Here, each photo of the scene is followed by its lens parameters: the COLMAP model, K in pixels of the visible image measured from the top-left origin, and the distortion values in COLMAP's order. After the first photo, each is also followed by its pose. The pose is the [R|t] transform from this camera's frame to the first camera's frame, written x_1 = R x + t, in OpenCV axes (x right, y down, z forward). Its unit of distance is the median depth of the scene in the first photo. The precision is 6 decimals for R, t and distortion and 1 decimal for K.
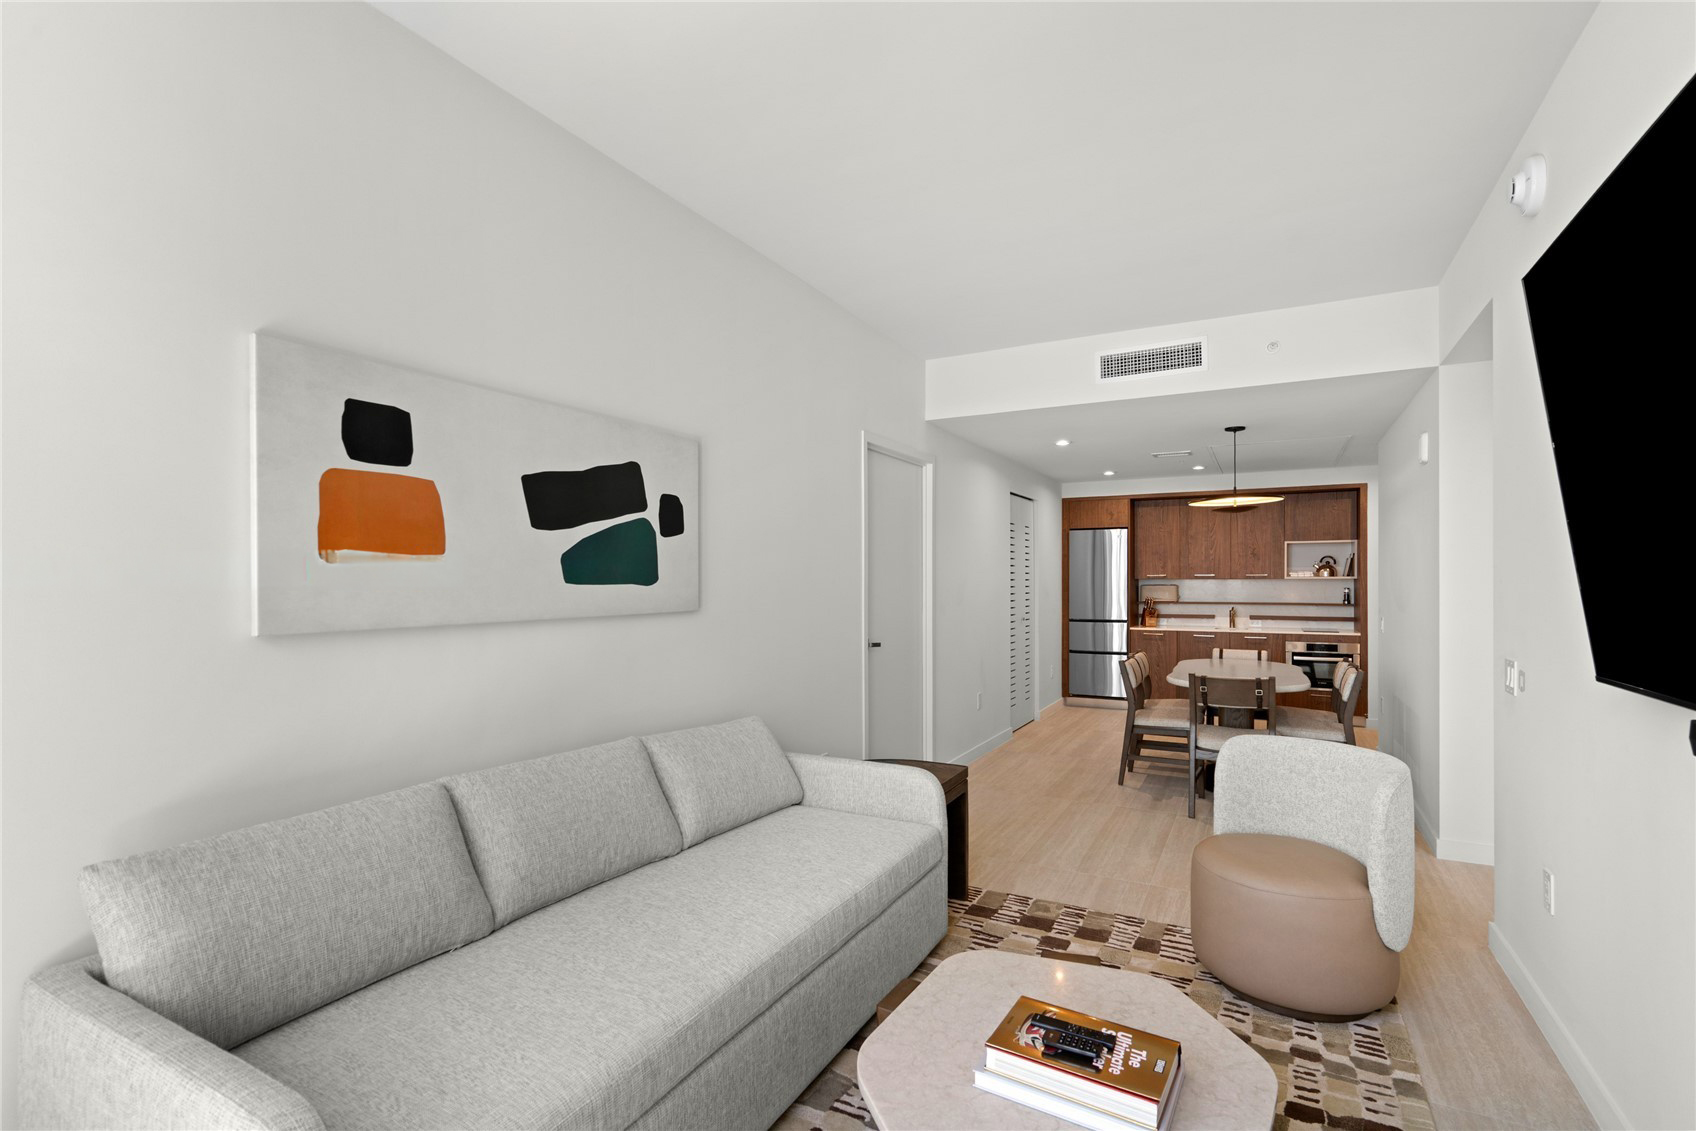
lens RADIAL K [[783.5, 0, 848.0], [0, 783.5, 565.5], [0, 0, 1]] dist [-0.000145, -0.000010]
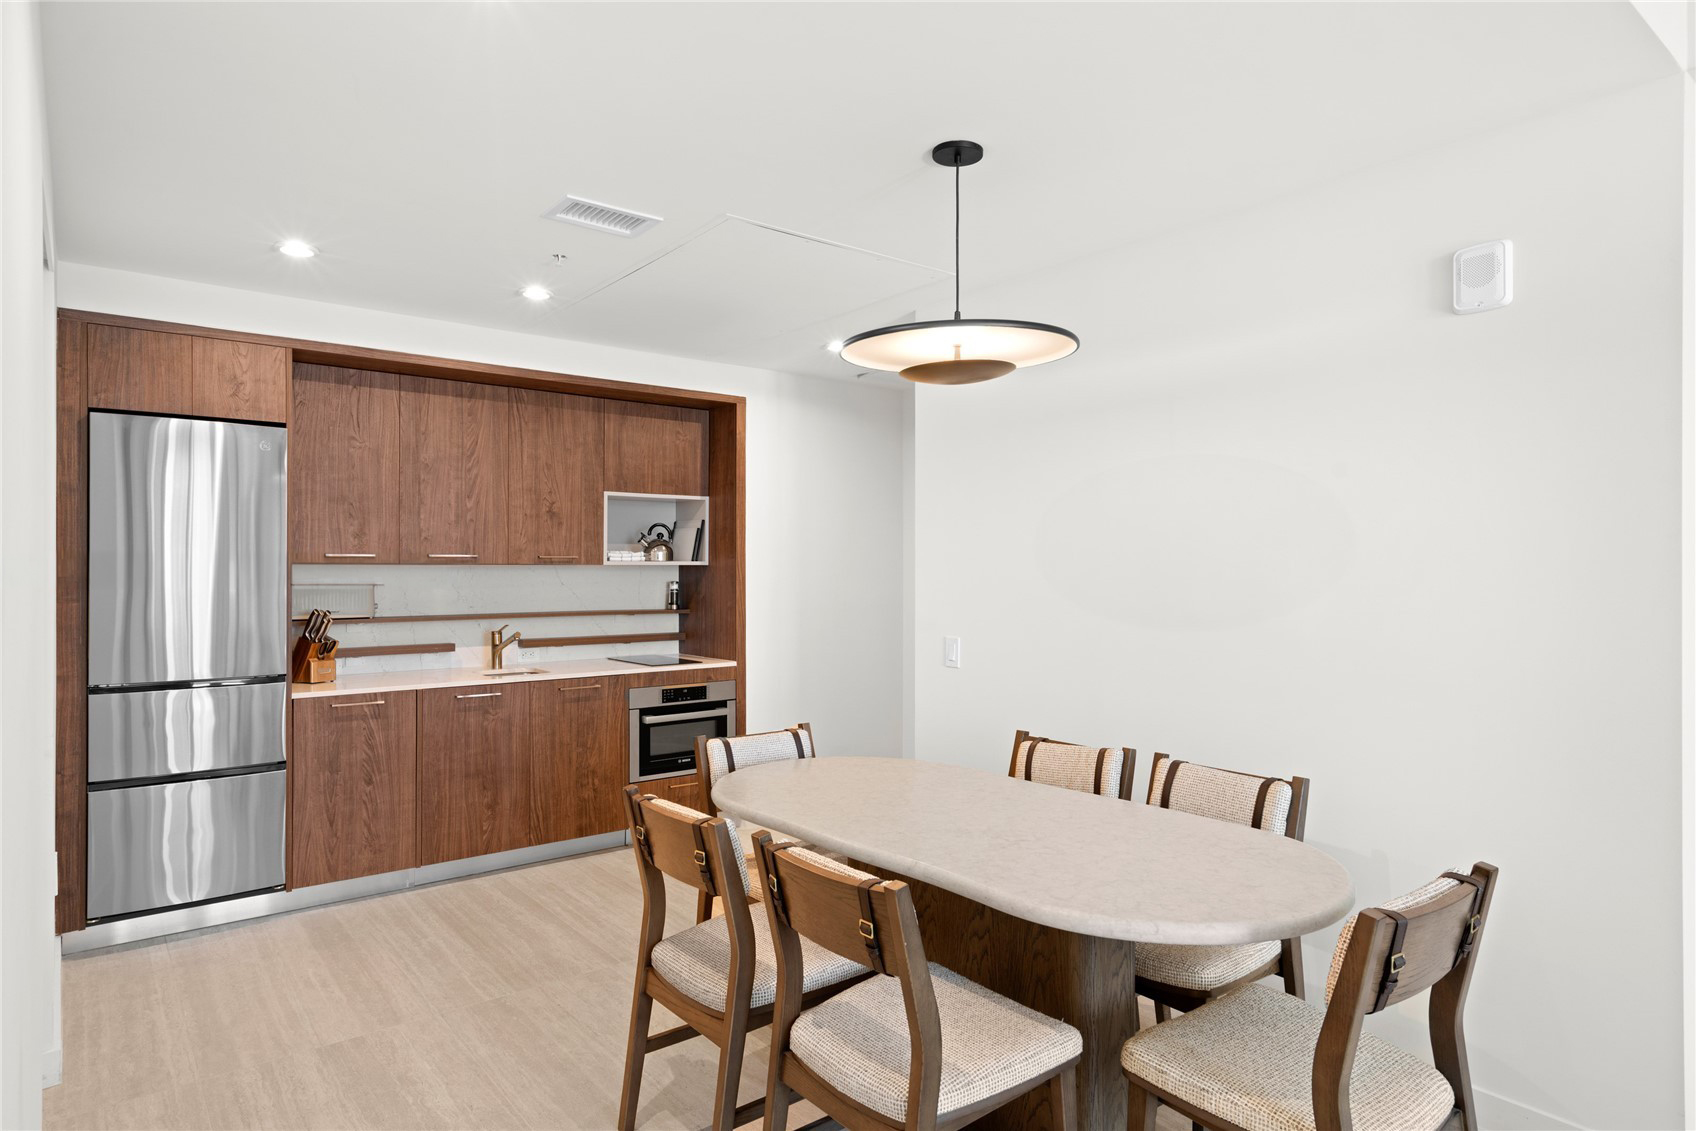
lens RADIAL K [[975.7, 0, 848.0], [0, 975.7, 565.5], [0, 0, 1]] dist [0.001903, -0.000016]
pose [[0.380192, 0.005562, 0.924891, 0.030624], [-0.016743, 0.999859, 0.000870, 0.013863], [-0.924756, -0.015817, 0.380231, 0.595971]]
